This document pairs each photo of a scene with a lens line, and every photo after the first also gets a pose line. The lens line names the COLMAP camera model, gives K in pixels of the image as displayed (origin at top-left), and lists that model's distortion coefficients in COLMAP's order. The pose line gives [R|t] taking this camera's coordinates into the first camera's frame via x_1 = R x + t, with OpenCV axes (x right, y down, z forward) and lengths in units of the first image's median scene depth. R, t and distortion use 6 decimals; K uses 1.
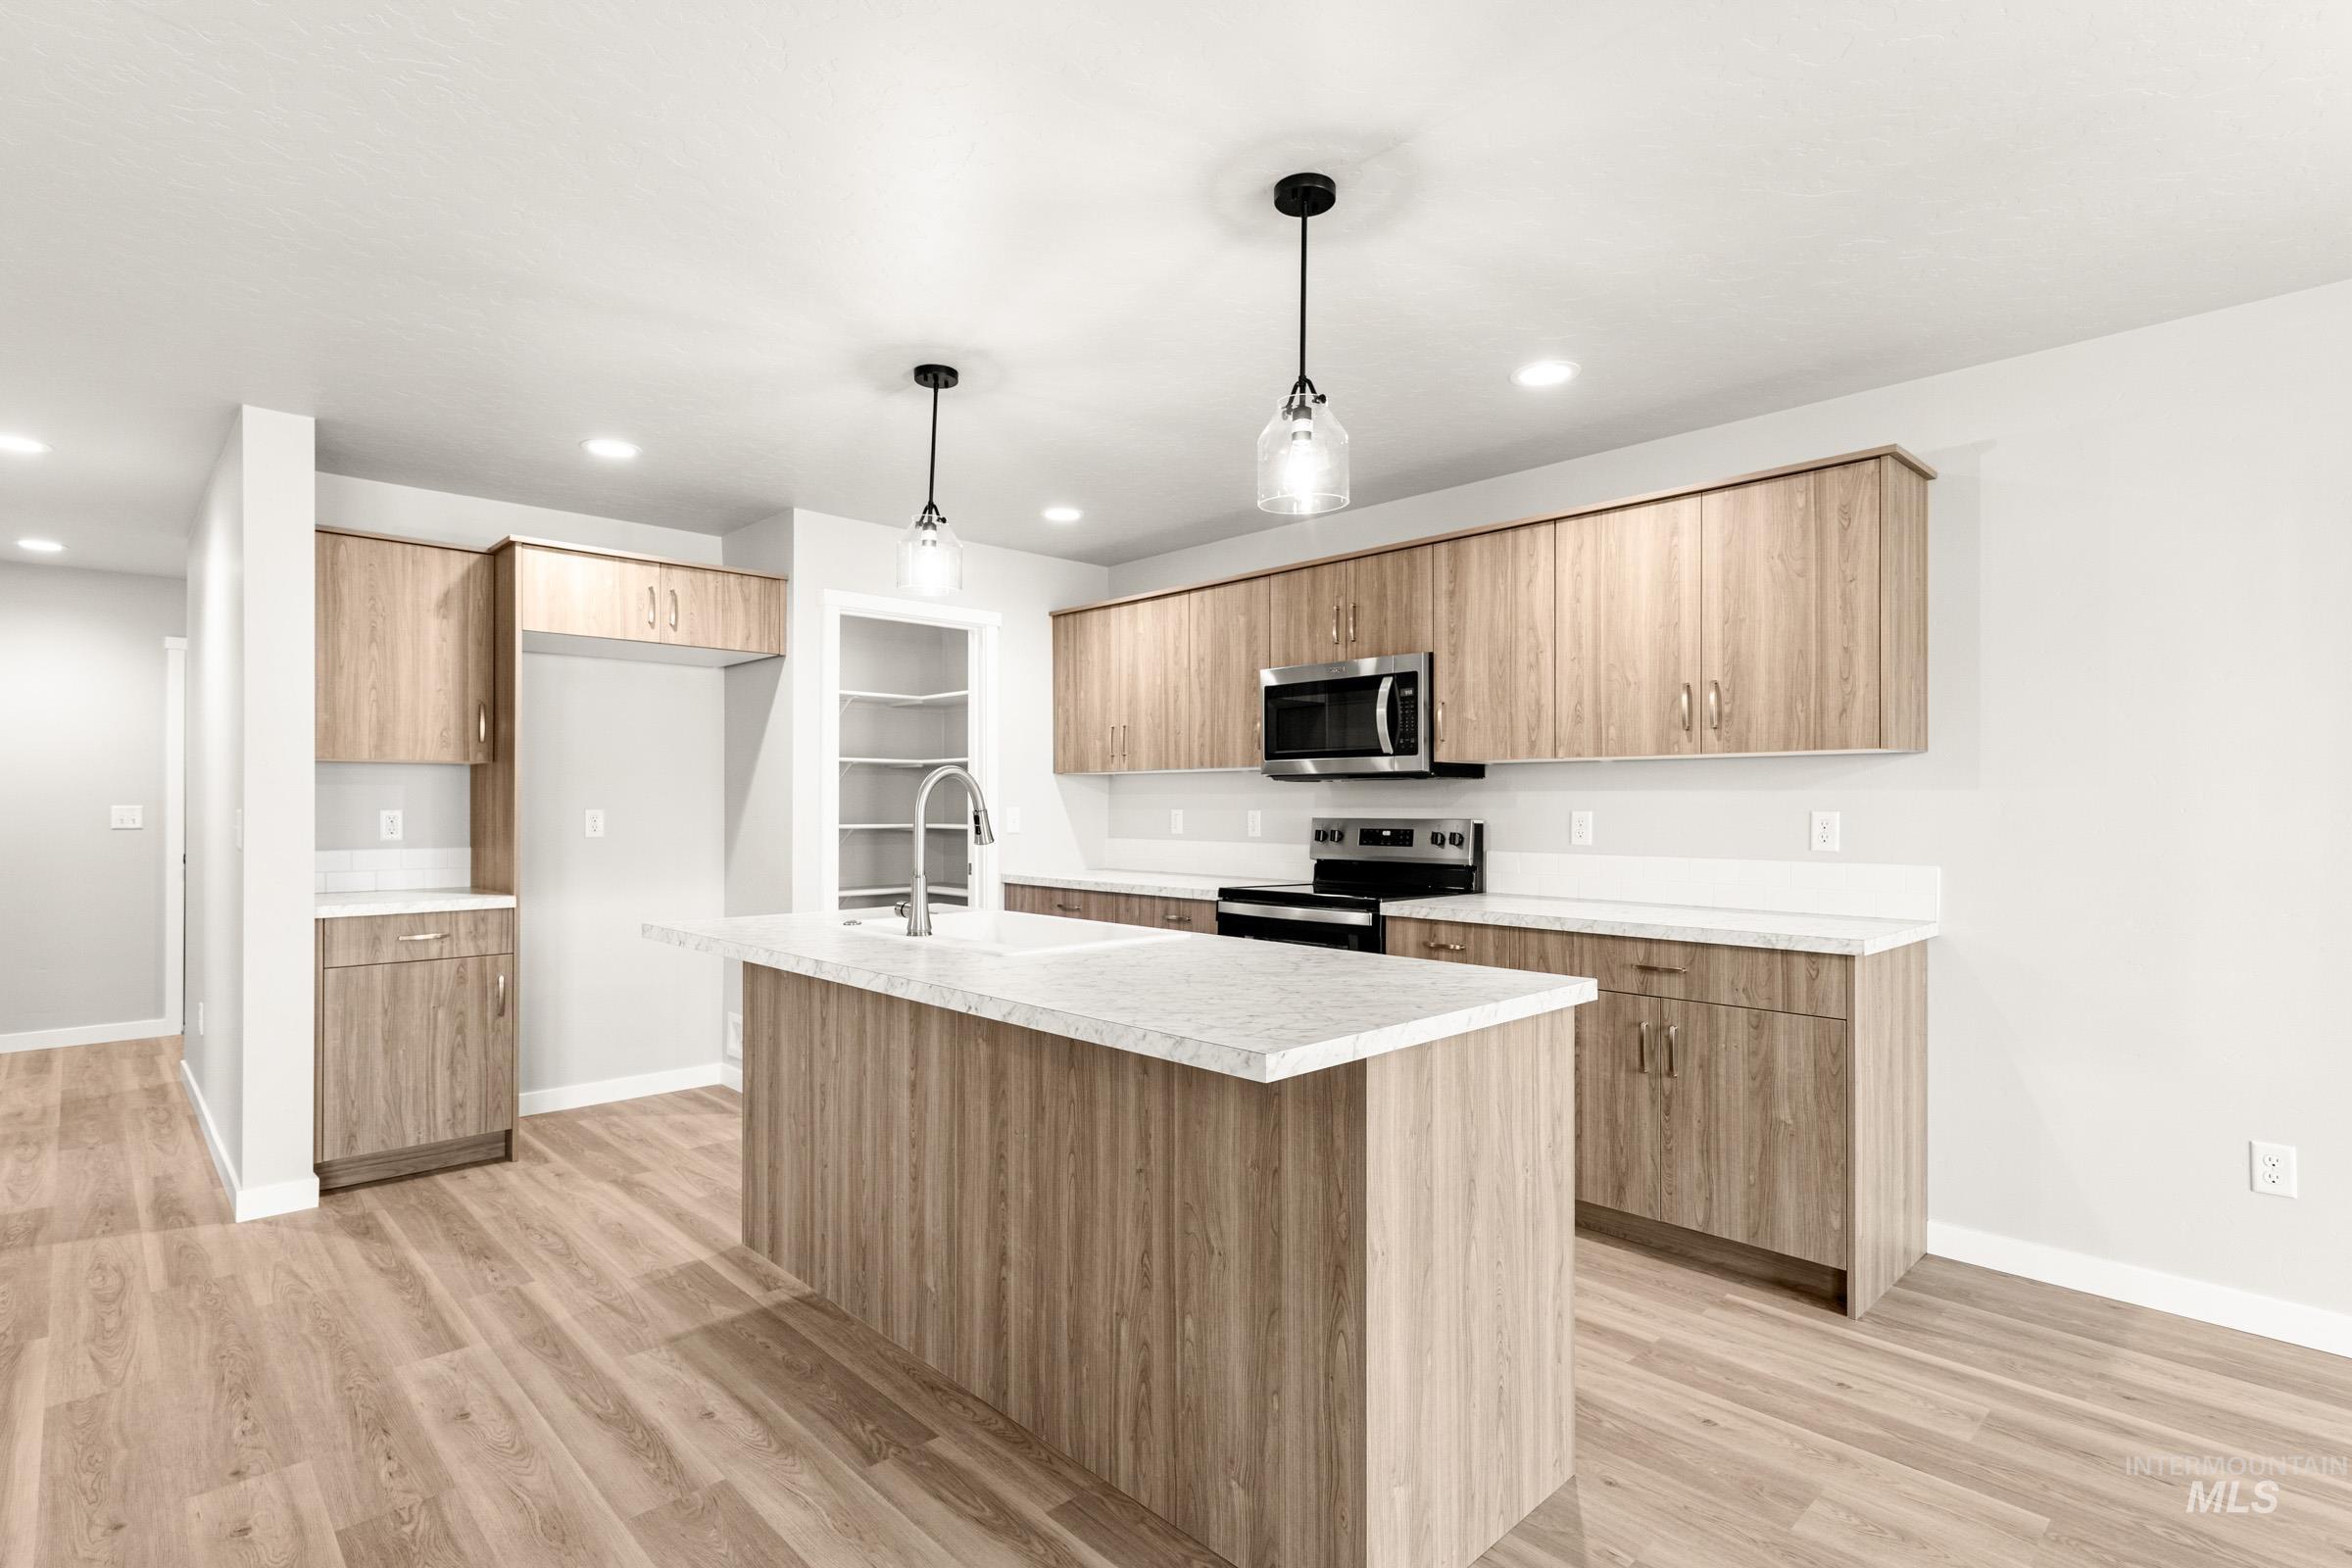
lens RADIAL K [[1138.0, 0, 1172.2], [0, 1138.0, 795.4], [0, 0, 1]] dist [0.001863, -0.000256]
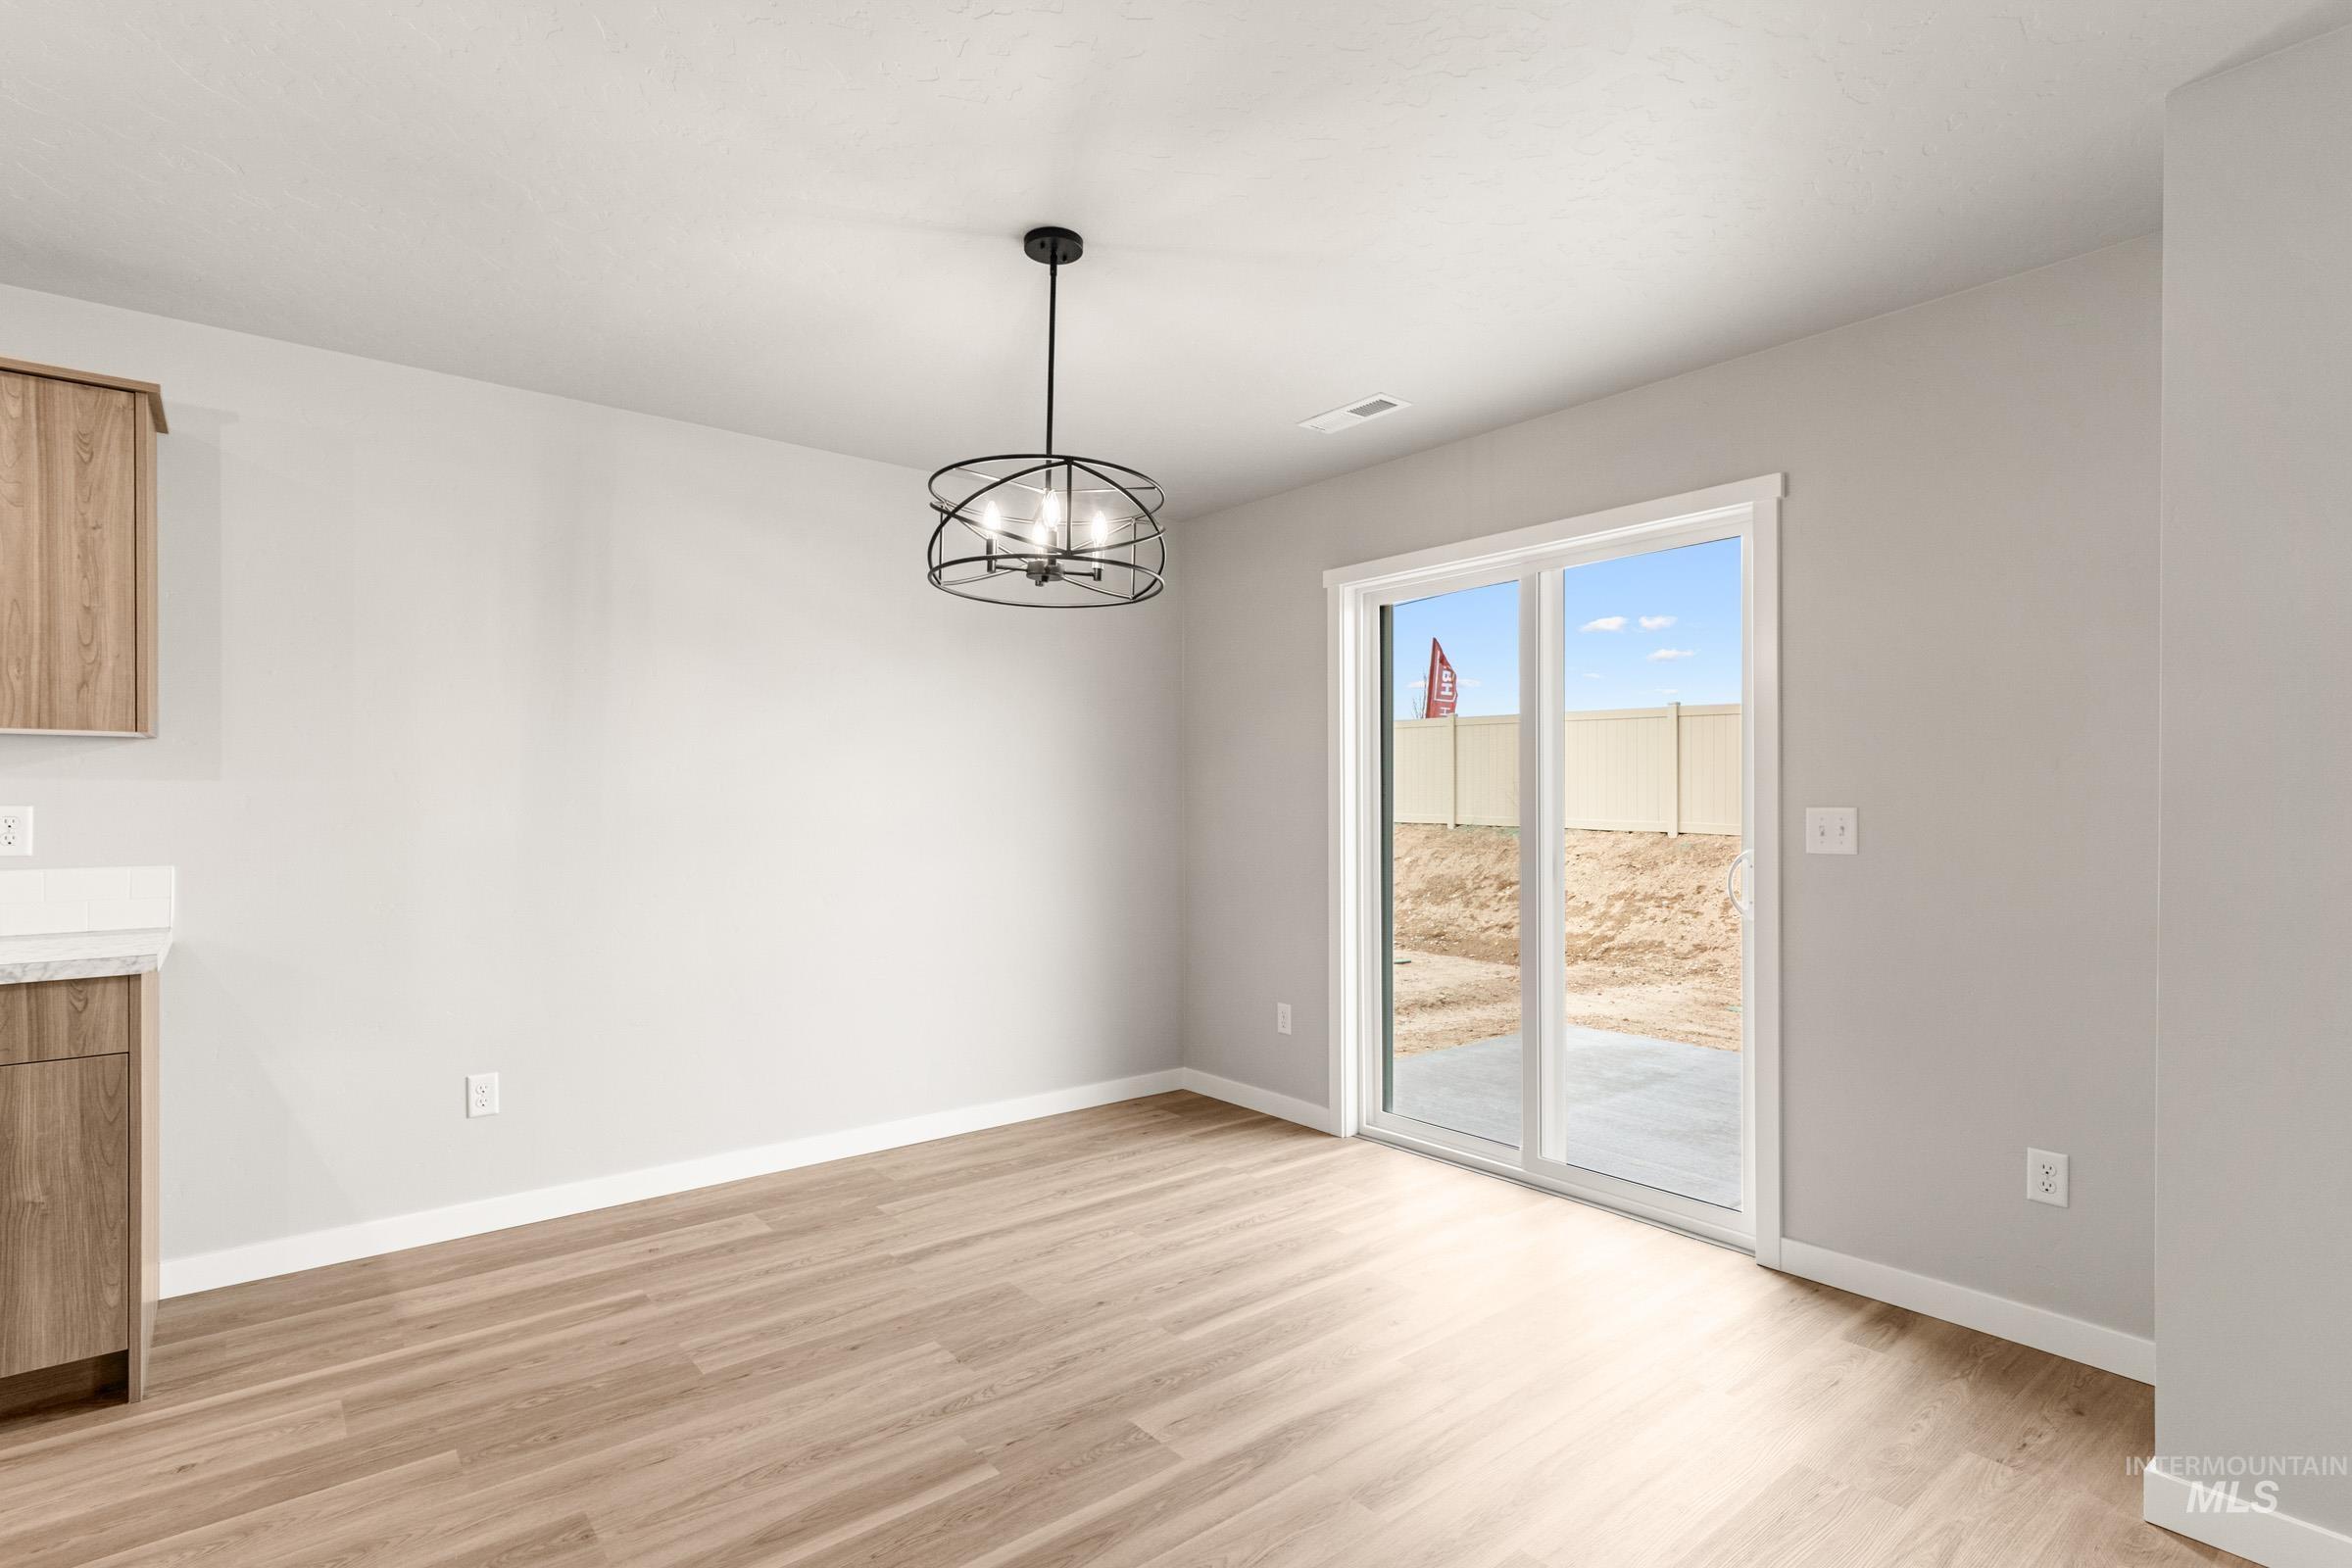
lens RADIAL K [[1138.0, 0, 1172.2], [0, 1138.0, 795.4], [0, 0, 1]] dist [0.001863, -0.000256]
pose [[0.071997, 0.002450, 0.997402, -0.195777], [-0.009558, 0.999953, -0.001767, 0.000888], [-0.997359, -0.009406, 0.072017, 0.170354]]
